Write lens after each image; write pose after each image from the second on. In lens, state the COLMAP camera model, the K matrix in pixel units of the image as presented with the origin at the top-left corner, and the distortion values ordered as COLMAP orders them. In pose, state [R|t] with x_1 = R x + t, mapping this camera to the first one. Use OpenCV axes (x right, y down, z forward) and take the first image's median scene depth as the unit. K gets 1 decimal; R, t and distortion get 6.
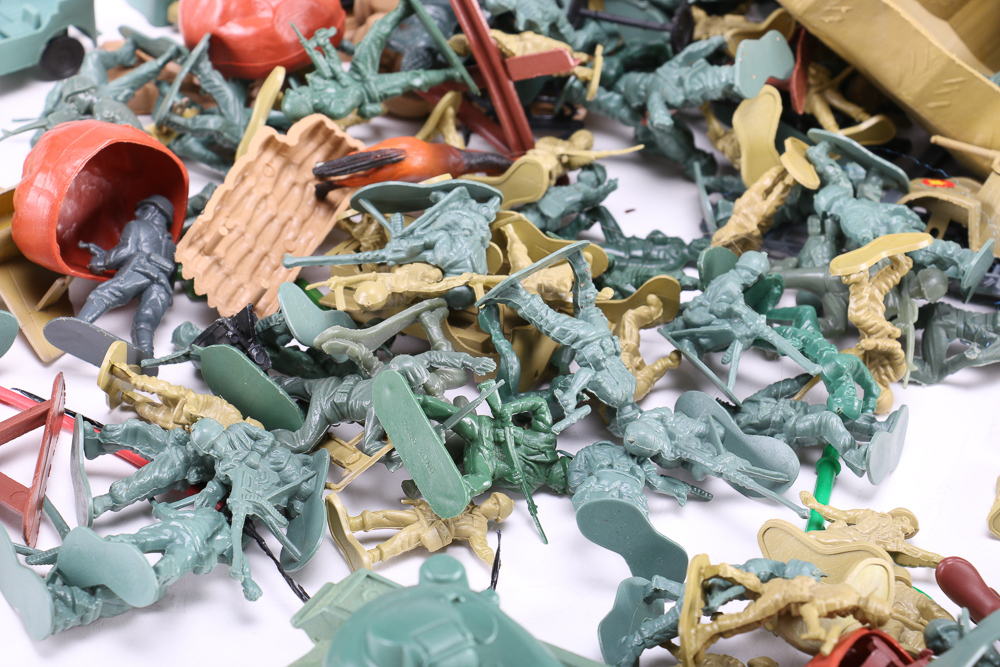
lens RADIAL K [[2789.5, 0, 500.0], [0, 2789.5, 333.5], [0, 0, 1]] dist [0.228952, 0.856910]
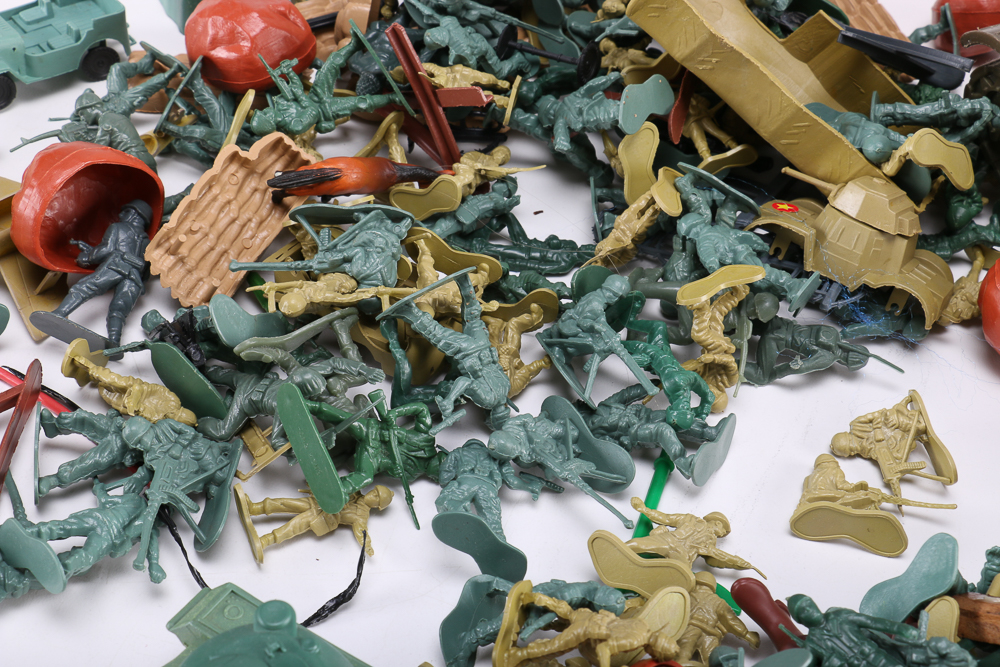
lens RADIAL K [[1778.9, 0, 500.0], [0, 1778.9, 333.5], [0, 0, 1]] dist [0.045070, 0.192962]
pose [[0.997312, 0.044442, -0.058251, 0.088952], [-0.036804, 0.991322, 0.126201, -0.102151], [0.063354, -0.123718, 0.990293, 0.245954]]
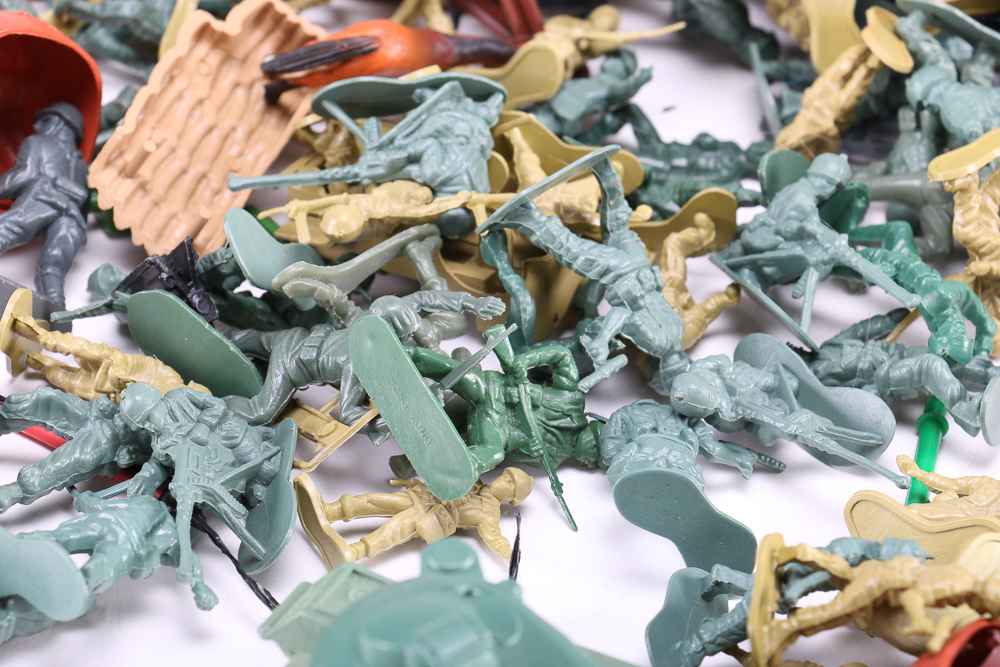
lens RADIAL K [[3830.3, 0, 500.0], [0, 3830.3, 333.5], [0, 0, 1]] dist [0.465696, 1.094436]
pose [[0.999628, -0.026952, 0.004254, -0.007525], [0.026921, 0.999612, 0.007085, 0.011032], [-0.004443, -0.006968, 0.999966, -0.076982]]
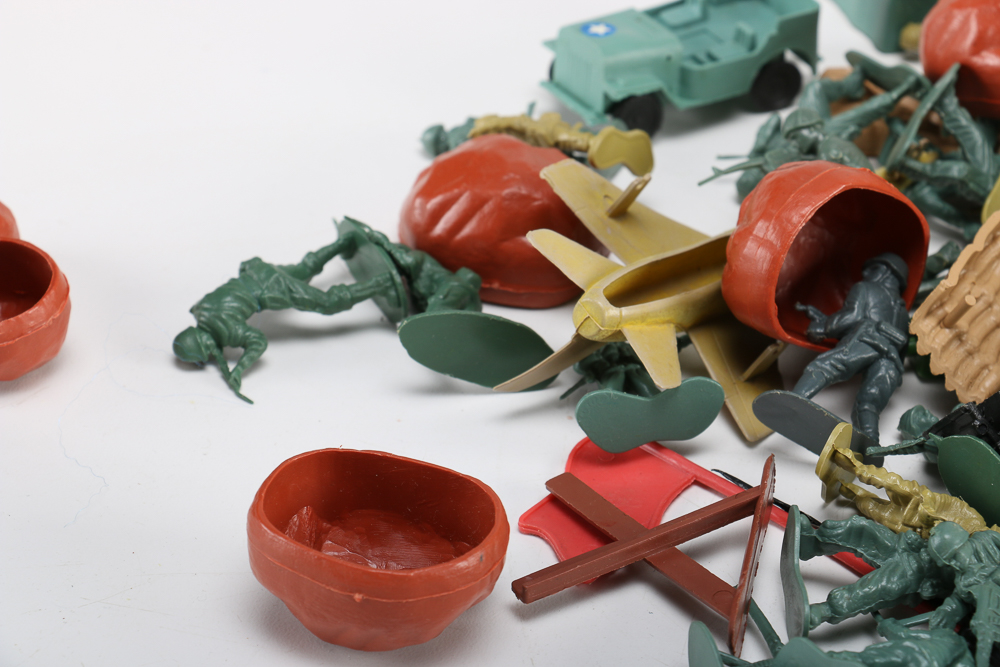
lens RADIAL K [[3438.5, 0, 500.0], [0, 3438.5, 333.5], [0, 0, 1]] dist [0.302606, 2.383248]
pose [[0.979784, 0.062239, -0.190128, -0.040936], [-0.067287, 0.997529, -0.020204, 0.003799], [0.188401, 0.032588, 0.981551, -0.042770]]
